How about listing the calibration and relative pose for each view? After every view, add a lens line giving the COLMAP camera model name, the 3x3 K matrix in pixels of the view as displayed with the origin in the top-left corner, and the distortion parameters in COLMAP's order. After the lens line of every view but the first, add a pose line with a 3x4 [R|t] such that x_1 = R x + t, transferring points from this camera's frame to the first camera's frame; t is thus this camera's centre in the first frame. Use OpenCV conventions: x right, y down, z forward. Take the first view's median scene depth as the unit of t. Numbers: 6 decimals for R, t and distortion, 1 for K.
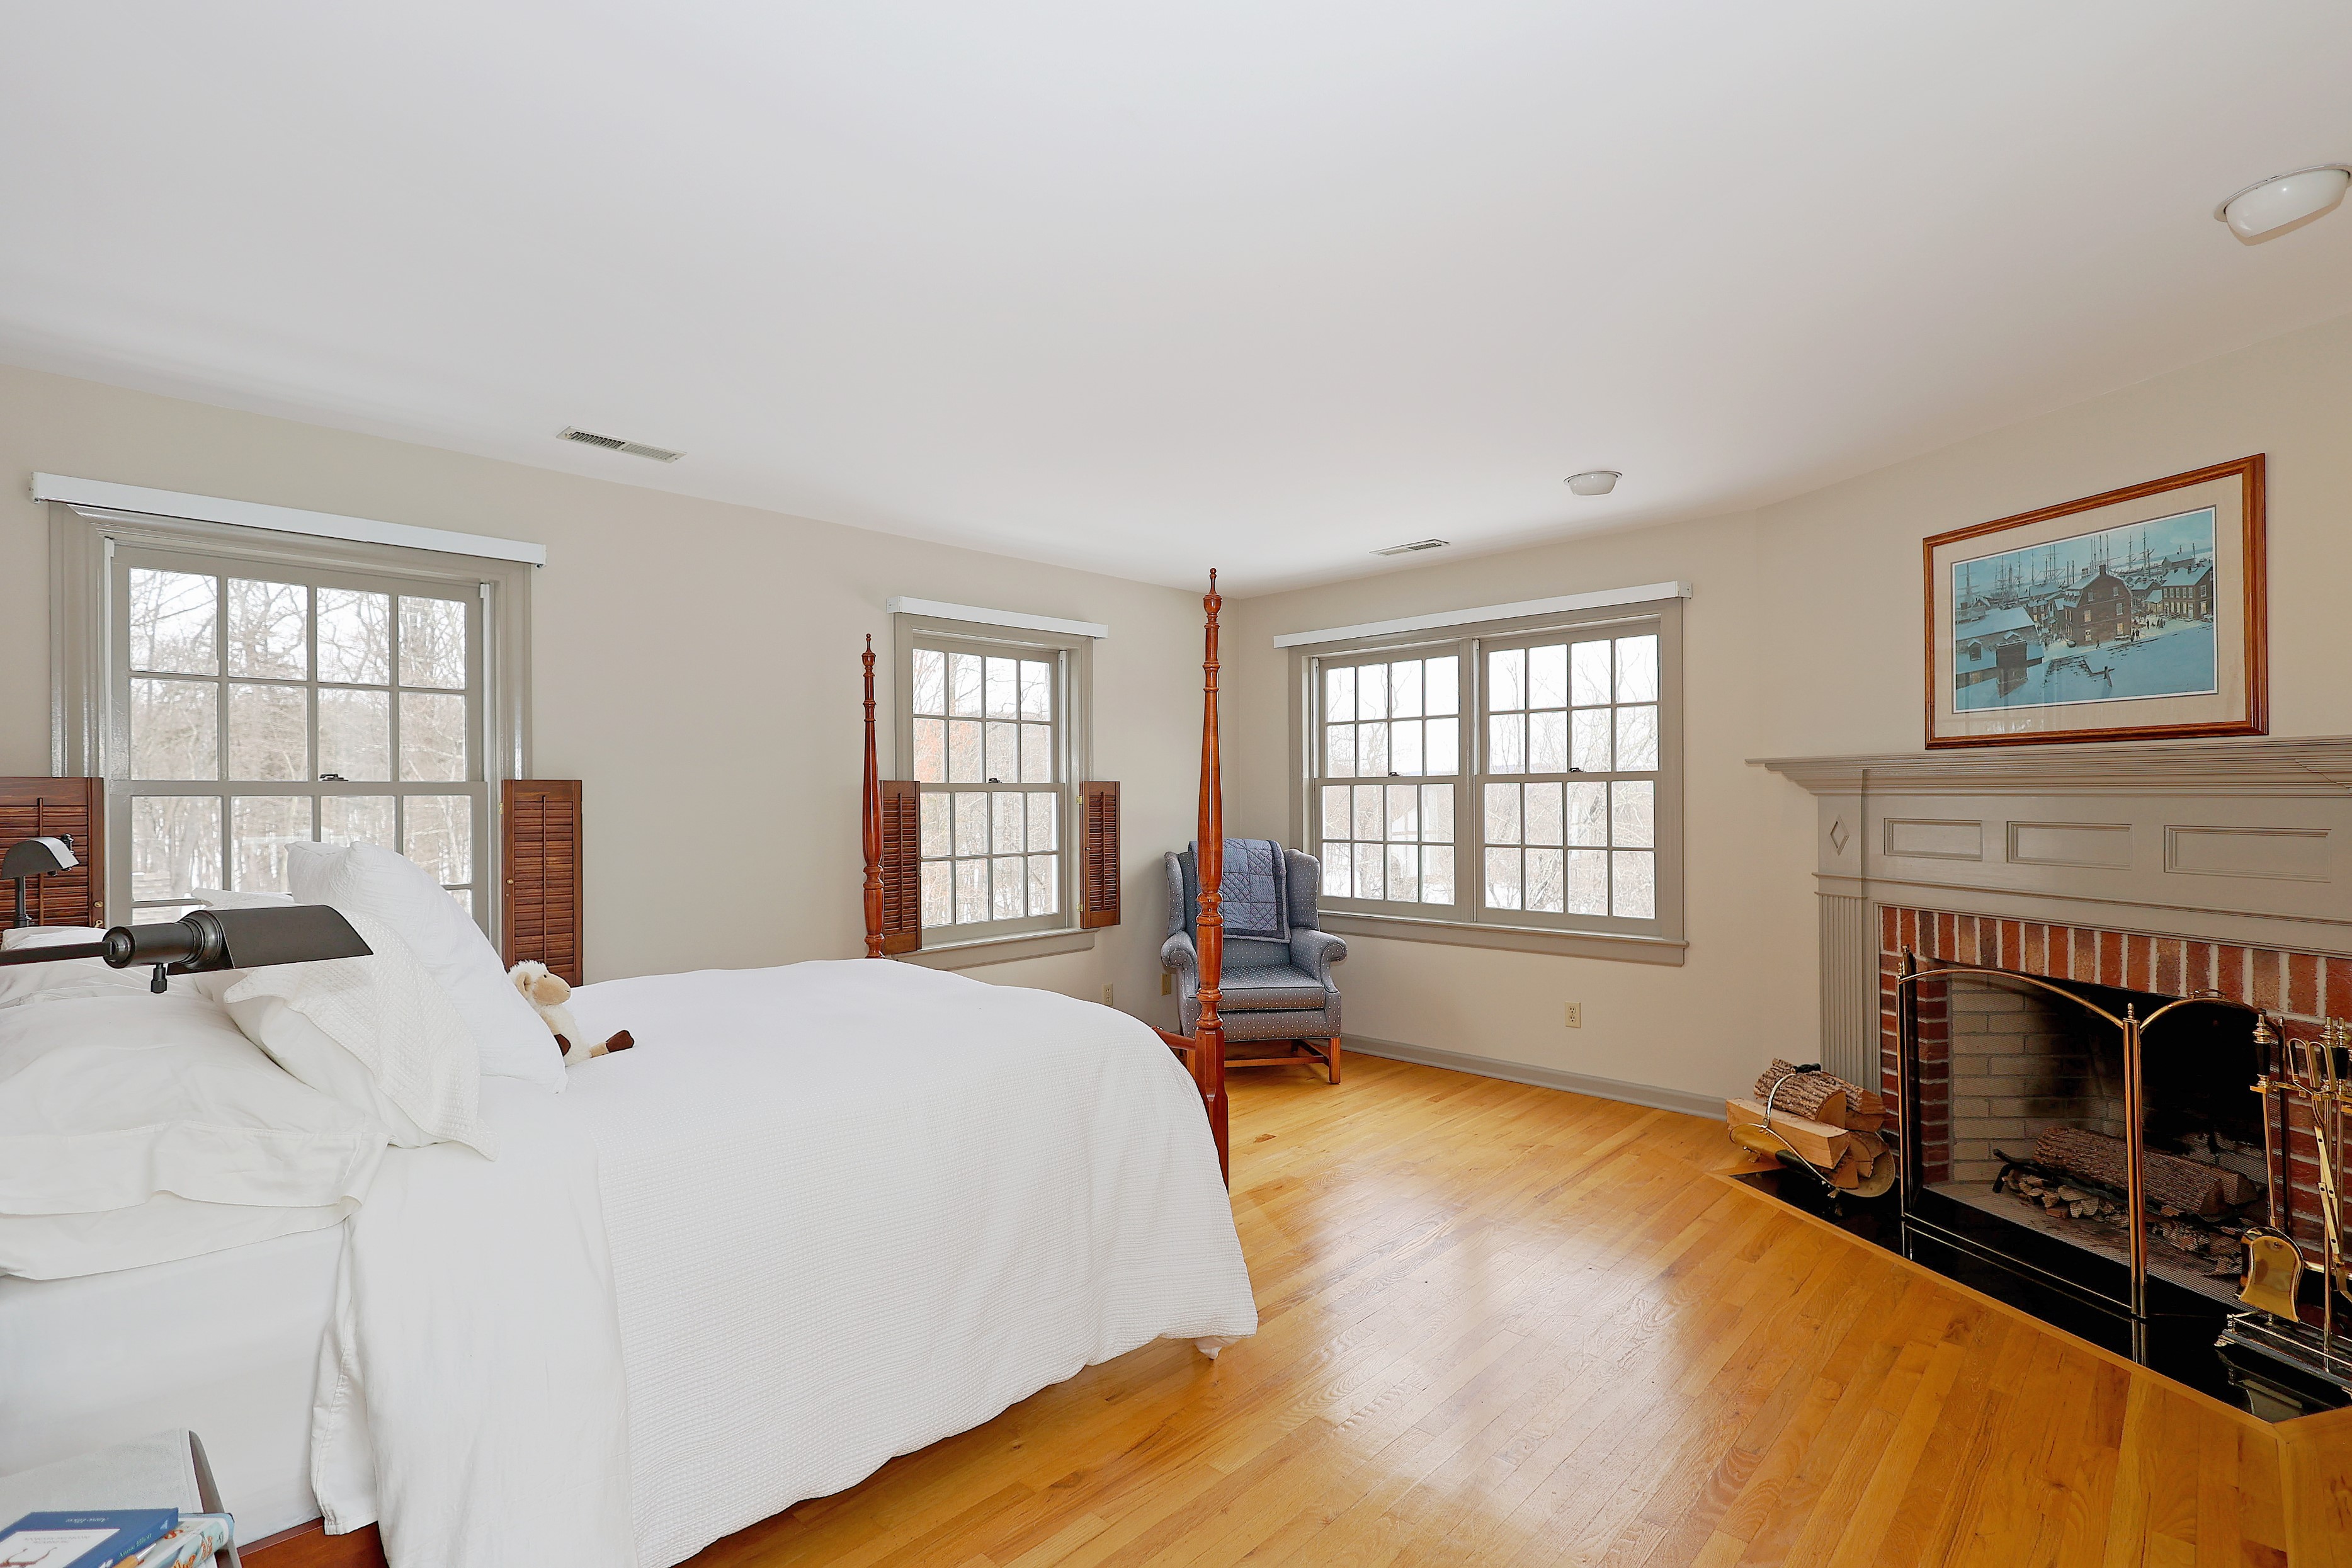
lens RADIAL K [[1092.4, 0, 1169.6], [0, 1092.4, 784.2], [0, 0, 1]] dist [0.000695, 0.001267]
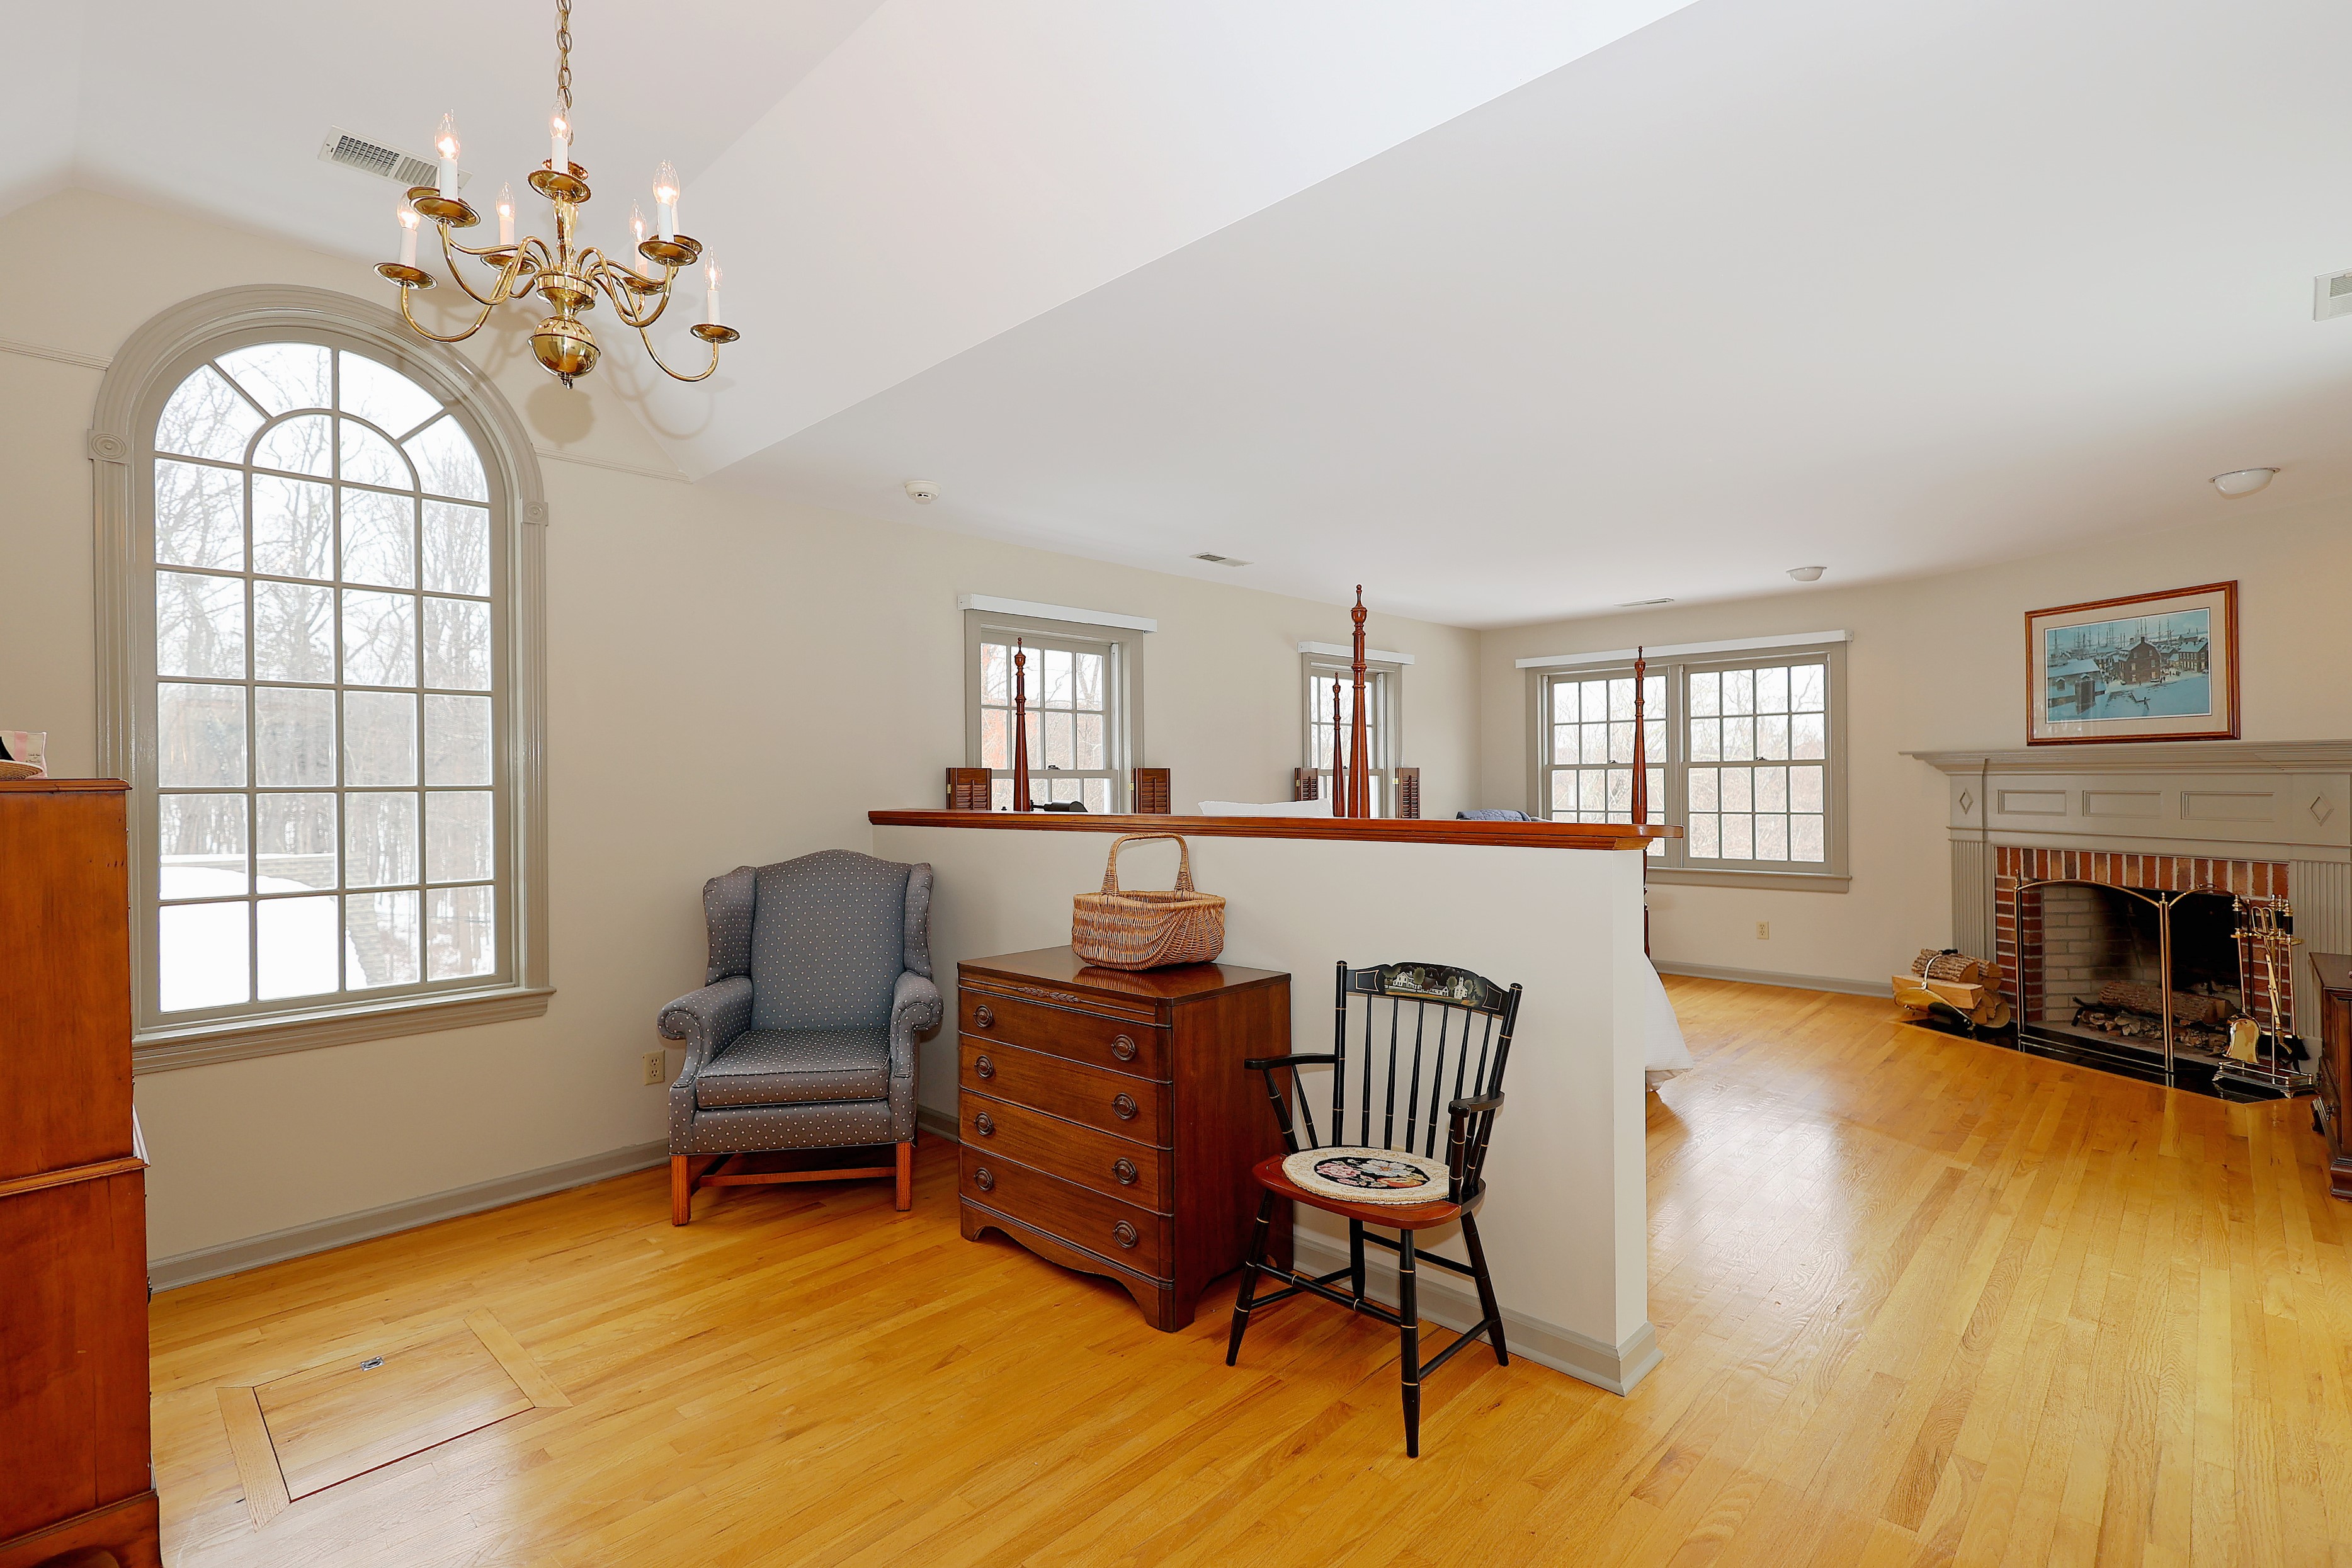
lens RADIAL K [[1092.4, 0, 1177.4], [0, 1092.4, 766.3], [0, 0, 1]] dist [0.000695, 0.001267]
pose [[0.999962, -0.003969, 0.007802, -0.546242], [0.003993, 0.999987, -0.003086, -0.002235], [-0.007789, 0.003117, 0.999965, -0.566968]]
